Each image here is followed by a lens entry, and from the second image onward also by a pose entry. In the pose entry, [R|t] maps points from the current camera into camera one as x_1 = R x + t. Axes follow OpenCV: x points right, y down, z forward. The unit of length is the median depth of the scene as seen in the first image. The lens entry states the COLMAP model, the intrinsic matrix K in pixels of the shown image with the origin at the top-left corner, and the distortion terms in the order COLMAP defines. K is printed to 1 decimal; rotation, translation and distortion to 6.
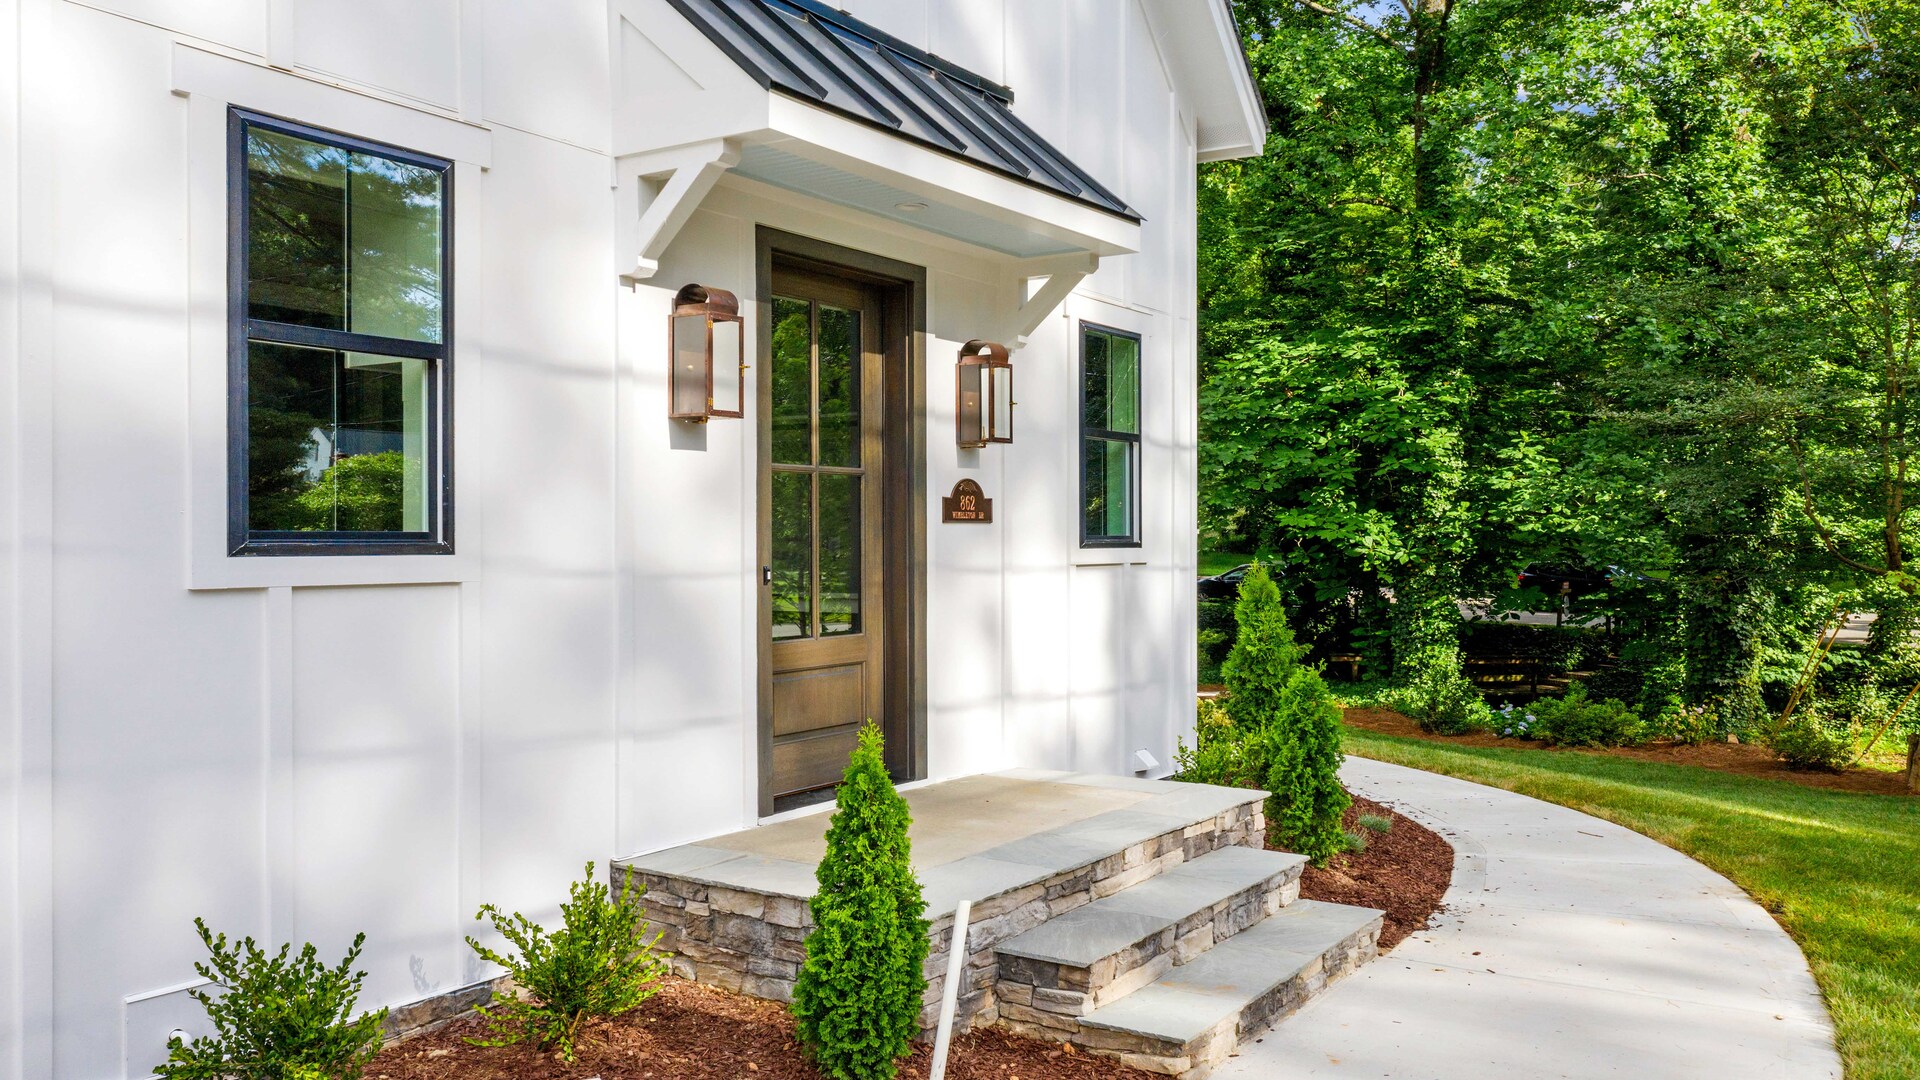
lens RADIAL K [[1536.0, 0, 958.6], [0, 1536.0, 537.7], [0, 0, 1]] dist [0.070613, 0.003567]
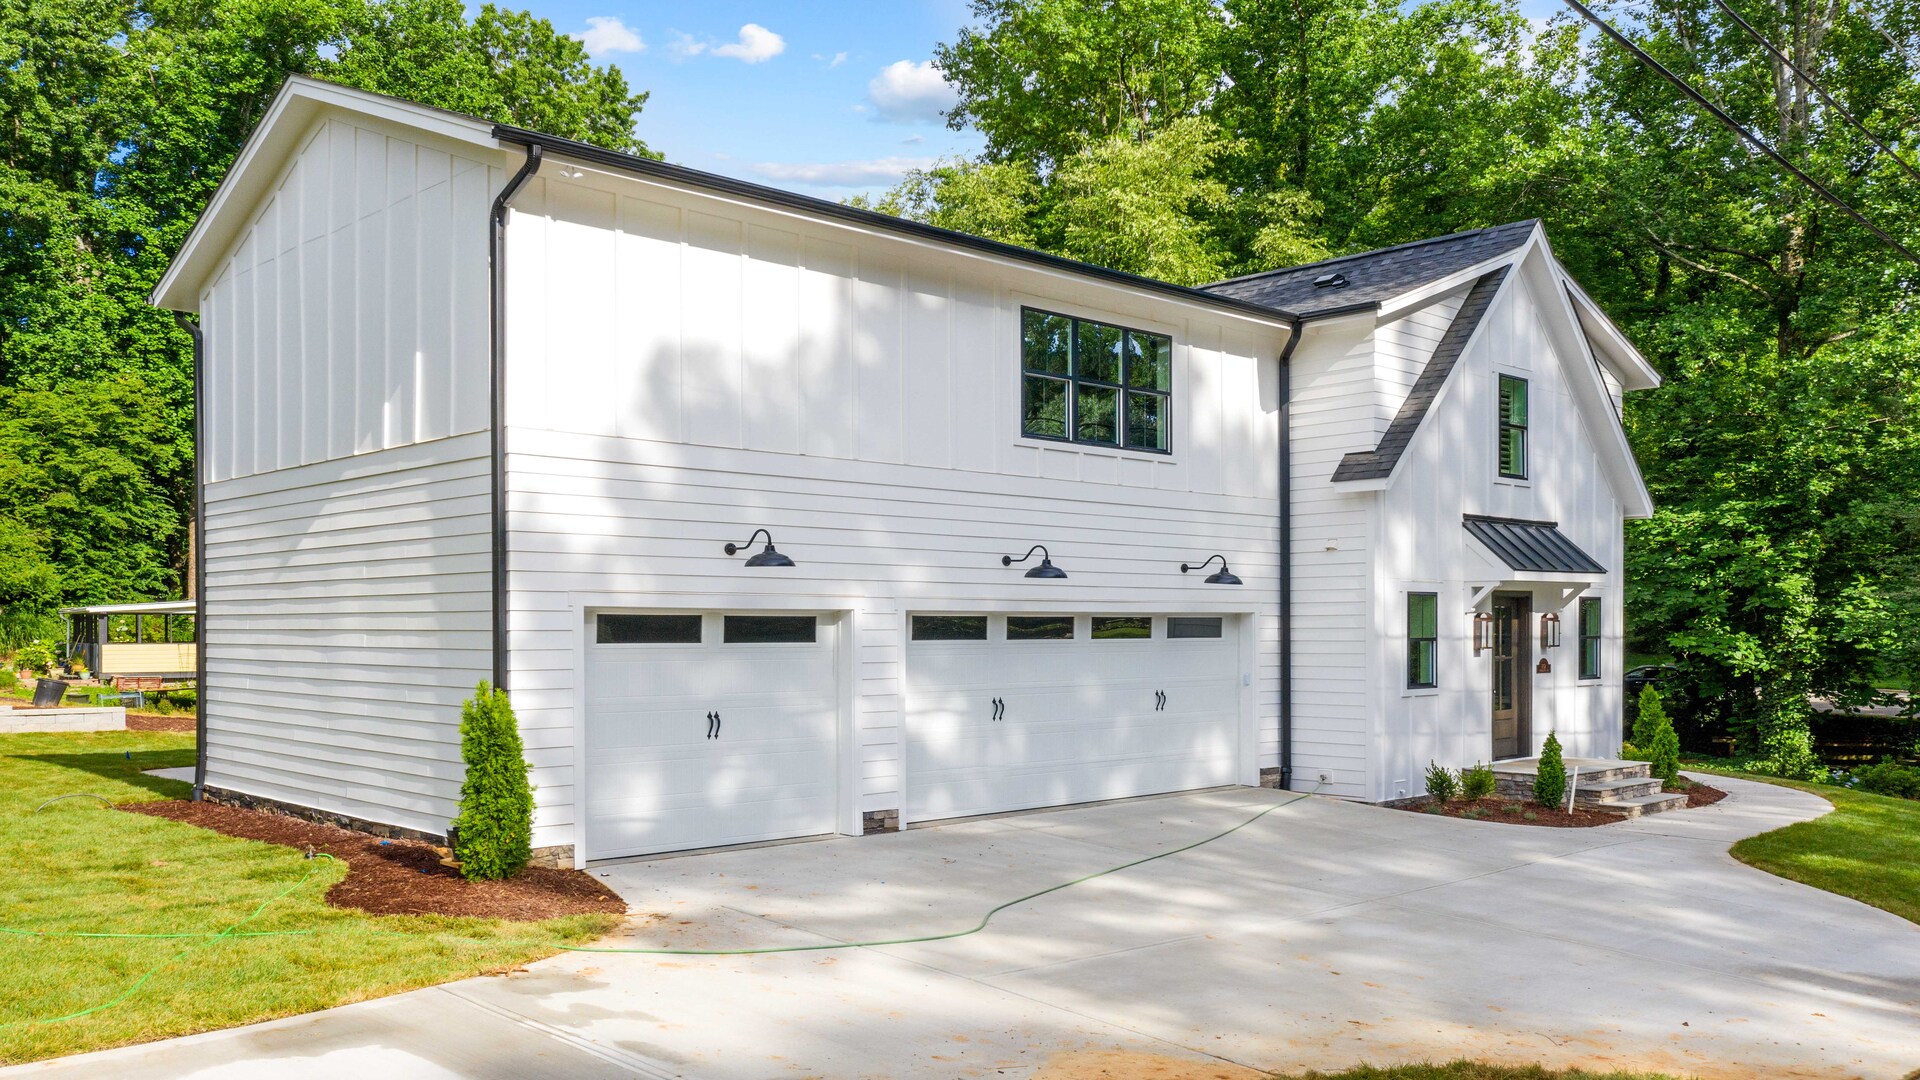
lens RADIAL K [[1536.0, 0, 1026.0], [0, 1536.0, 644.4], [0, 0, 1]] dist [0.070613, 0.003567]
pose [[0.981136, 0.002596, -0.193303, -0.095777], [-0.000349, 0.999932, 0.011658, -0.023841], [0.193320, -0.011370, 0.981070, -0.514781]]
